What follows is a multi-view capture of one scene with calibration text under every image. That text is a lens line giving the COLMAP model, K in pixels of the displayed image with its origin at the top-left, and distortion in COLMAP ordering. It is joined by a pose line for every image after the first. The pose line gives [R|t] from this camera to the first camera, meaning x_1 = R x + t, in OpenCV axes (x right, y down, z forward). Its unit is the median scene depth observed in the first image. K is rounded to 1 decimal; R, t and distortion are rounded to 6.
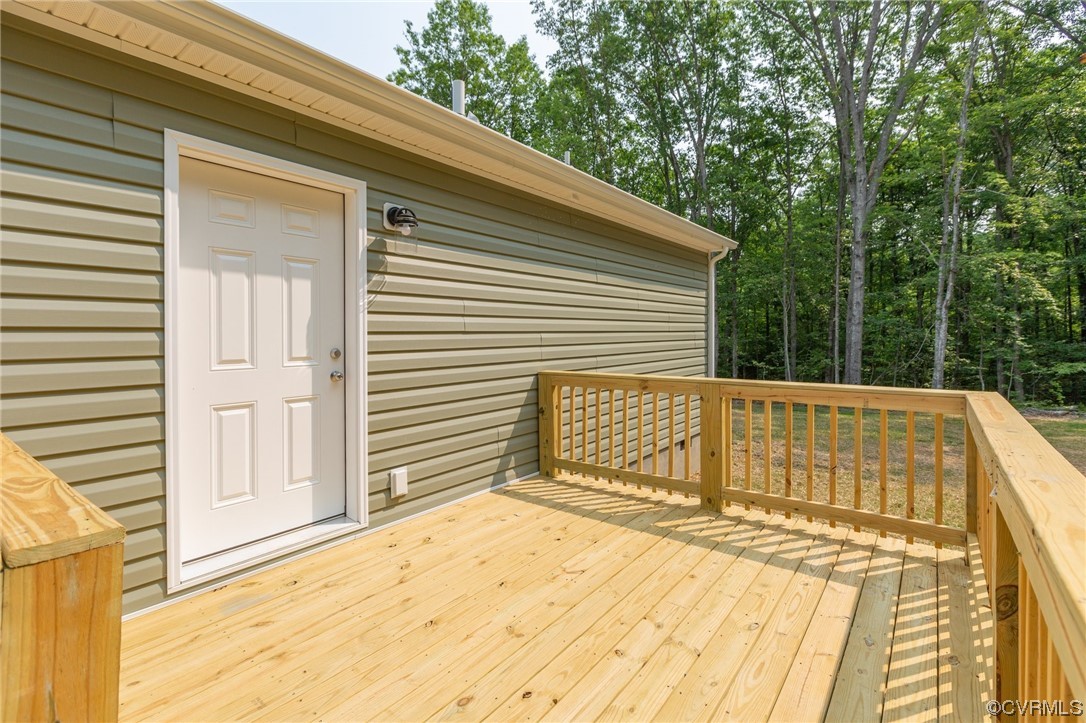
lens RADIAL K [[491.2, 0, 546.4], [0, 491.2, 333.2], [0, 0, 1]] dist [-0.002378, -0.000308]
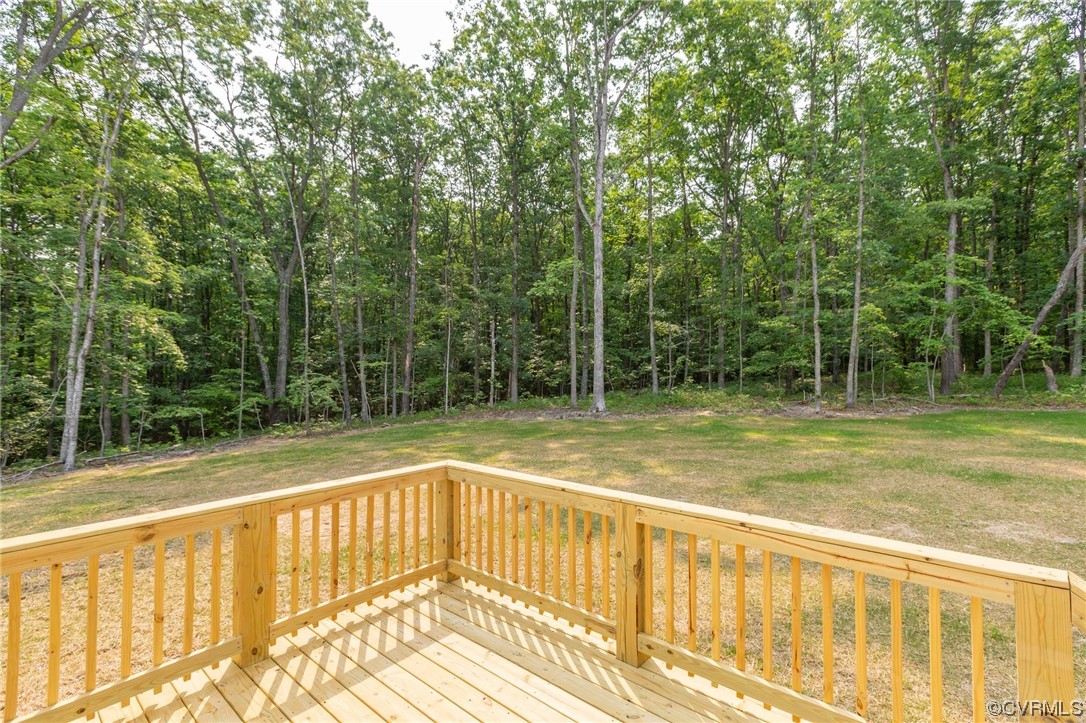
lens RADIAL K [[493.1, 0, 545.5], [0, 493.1, 355.8], [0, 0, 1]] dist [0.000801, -0.000021]
pose [[0.043443, 0.036725, 0.998381, -0.531045], [0.000738, 0.999323, -0.036791, -0.127149], [-0.999056, 0.002336, 0.043387, 0.546870]]
